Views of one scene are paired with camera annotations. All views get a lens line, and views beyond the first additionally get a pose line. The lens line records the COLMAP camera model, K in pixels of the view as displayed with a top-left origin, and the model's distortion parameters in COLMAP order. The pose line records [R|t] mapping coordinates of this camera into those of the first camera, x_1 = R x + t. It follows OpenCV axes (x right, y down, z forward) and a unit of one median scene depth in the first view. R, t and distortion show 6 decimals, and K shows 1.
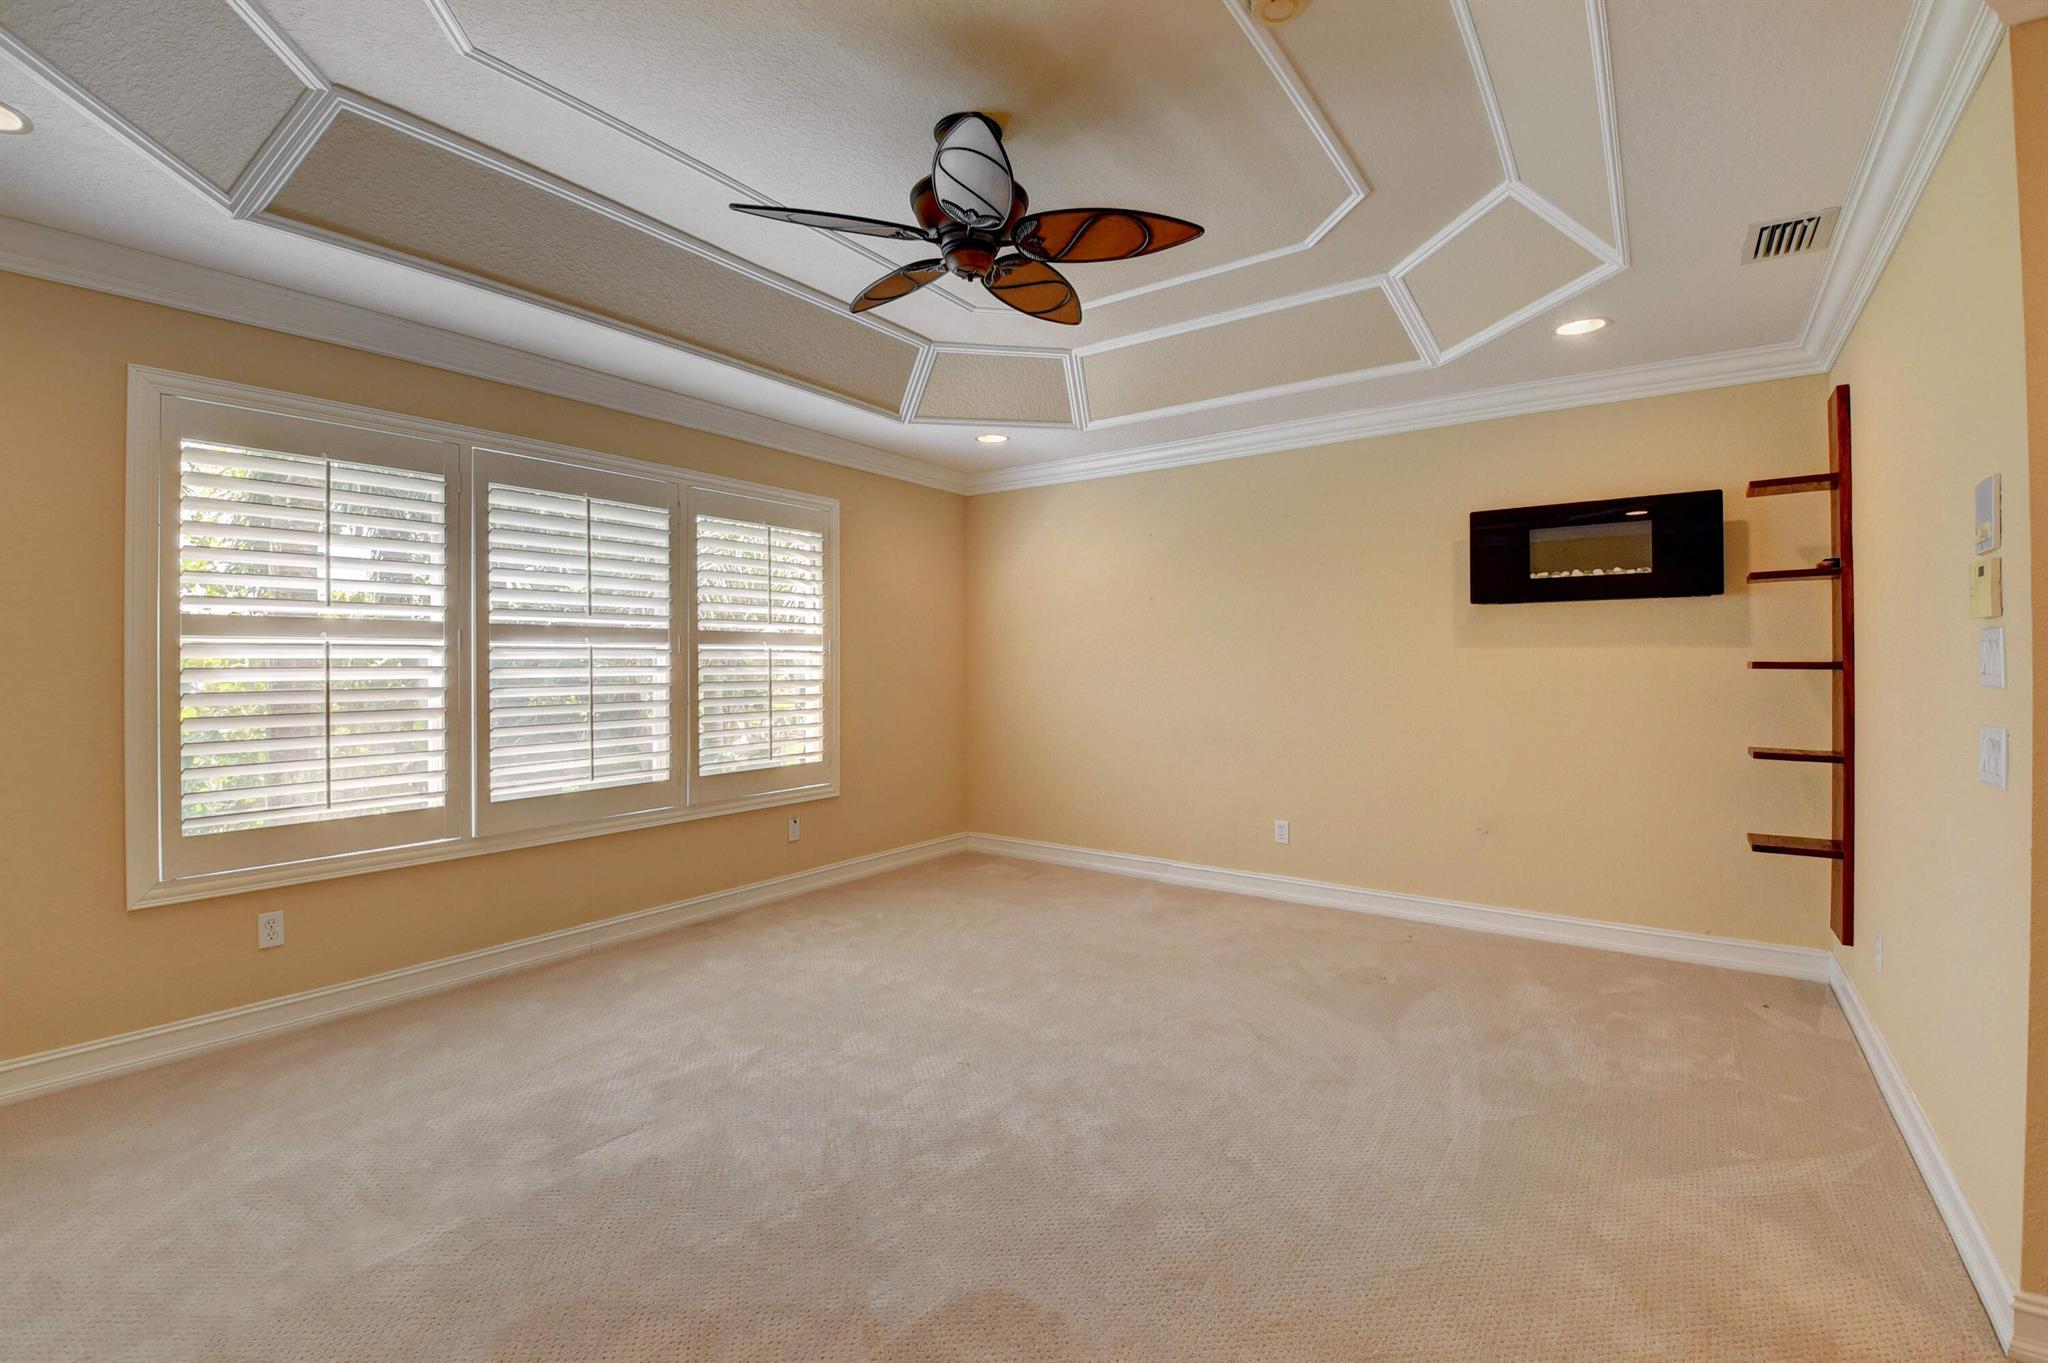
lens RADIAL K [[892.7, 0, 1012.9], [0, 892.7, 664.3], [0, 0, 1]] dist [0.023504, -0.029632]
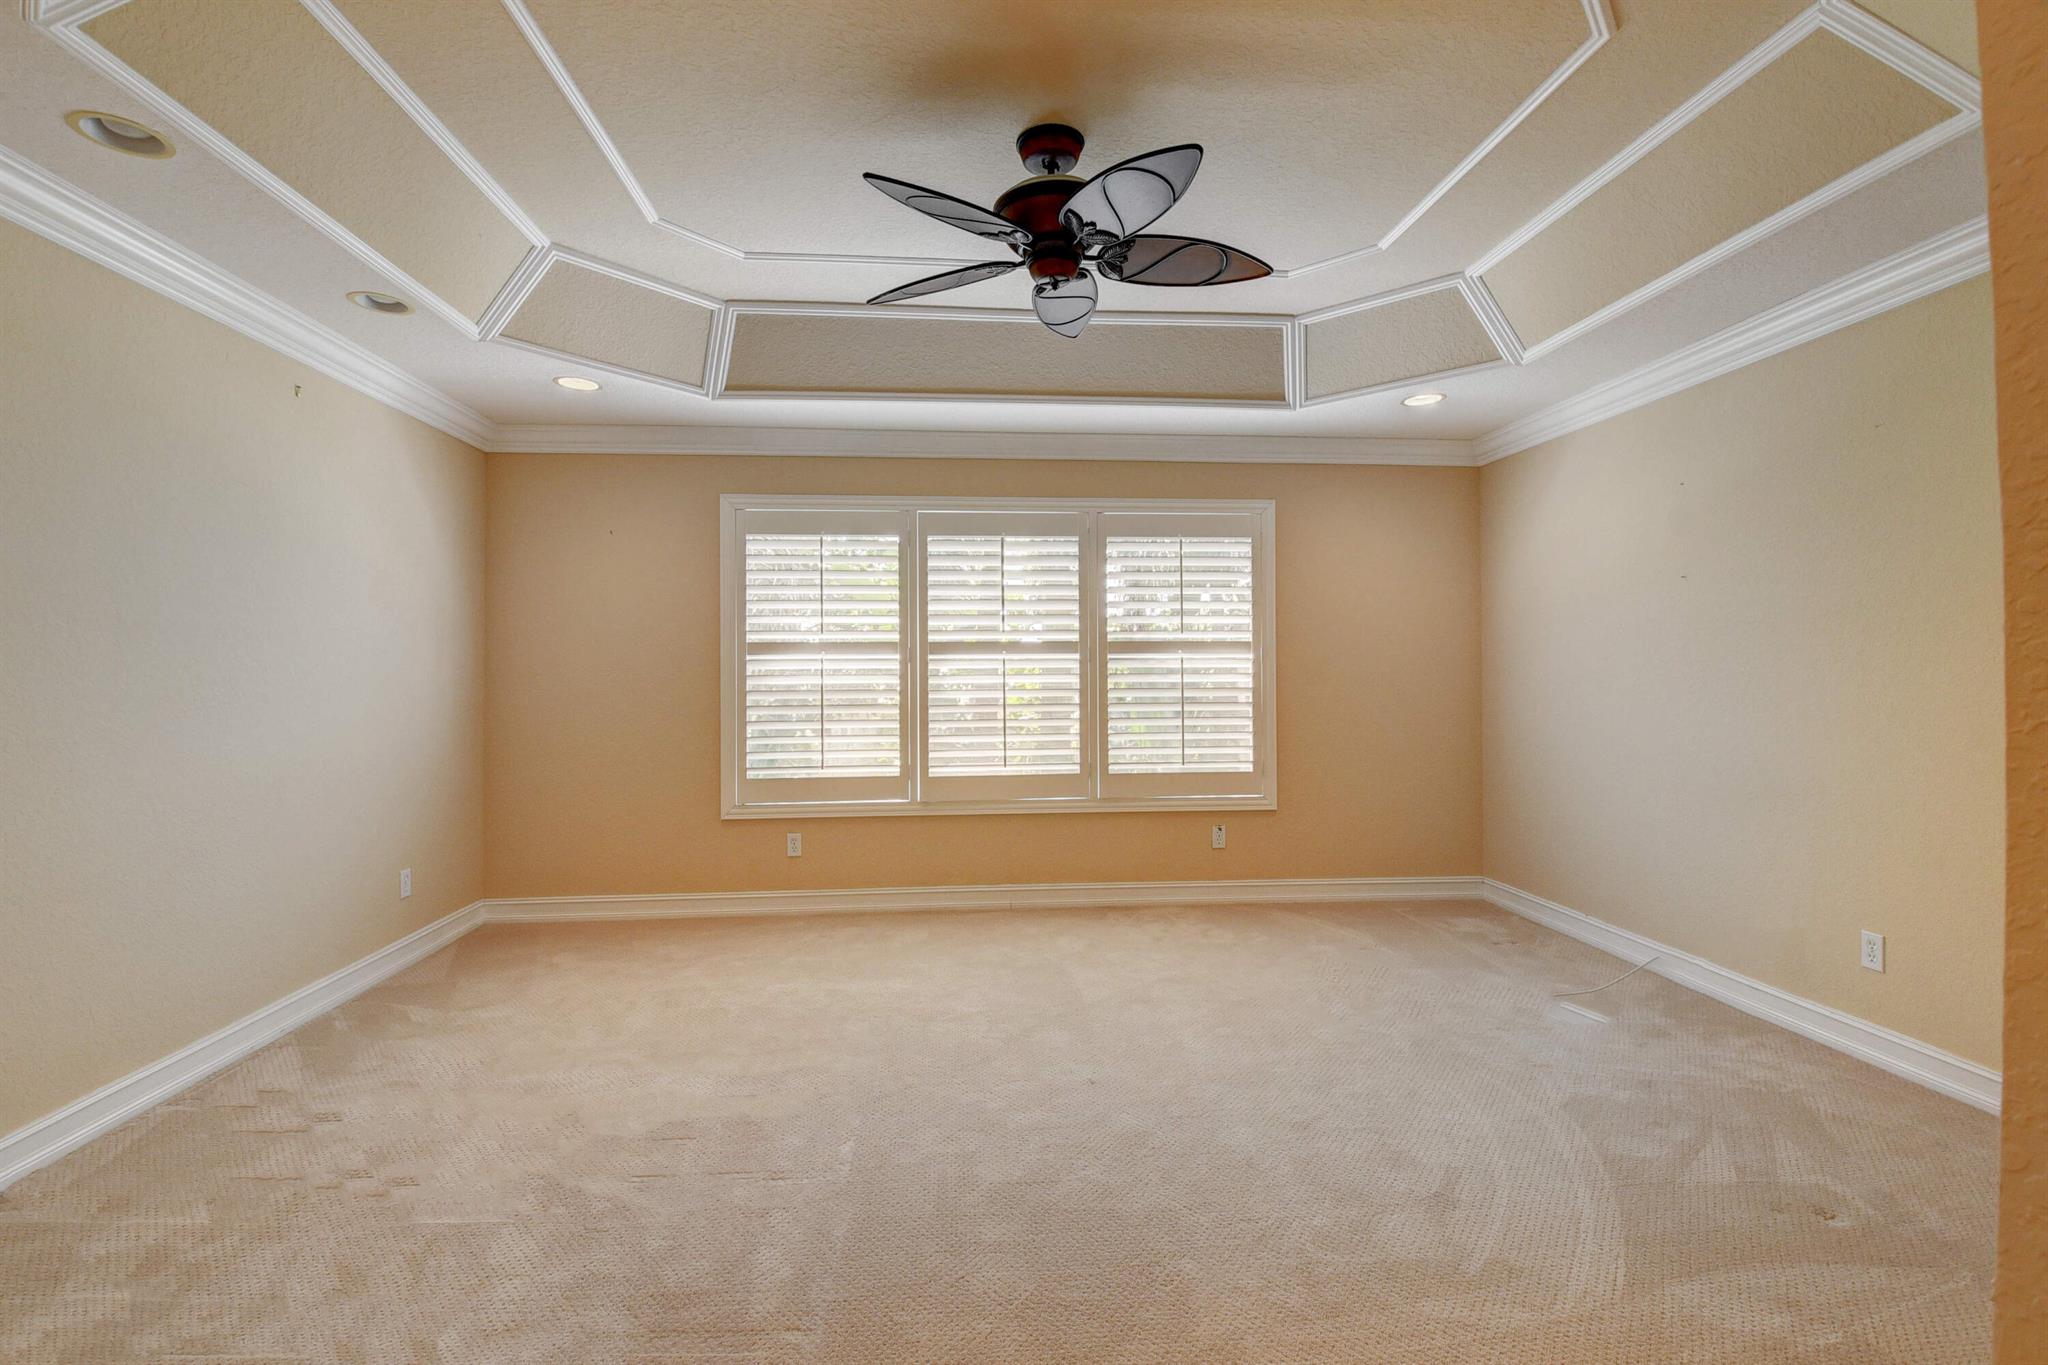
lens RADIAL K [[892.7, 0, 1012.9], [0, 892.7, 665.3], [0, 0, 1]] dist [0.023504, -0.029632]
pose [[0.653600, -0.006512, -0.756812, 0.419996], [0.001949, 0.999974, -0.006921, -0.000920], [0.756838, 0.003049, 0.653596, 0.196519]]
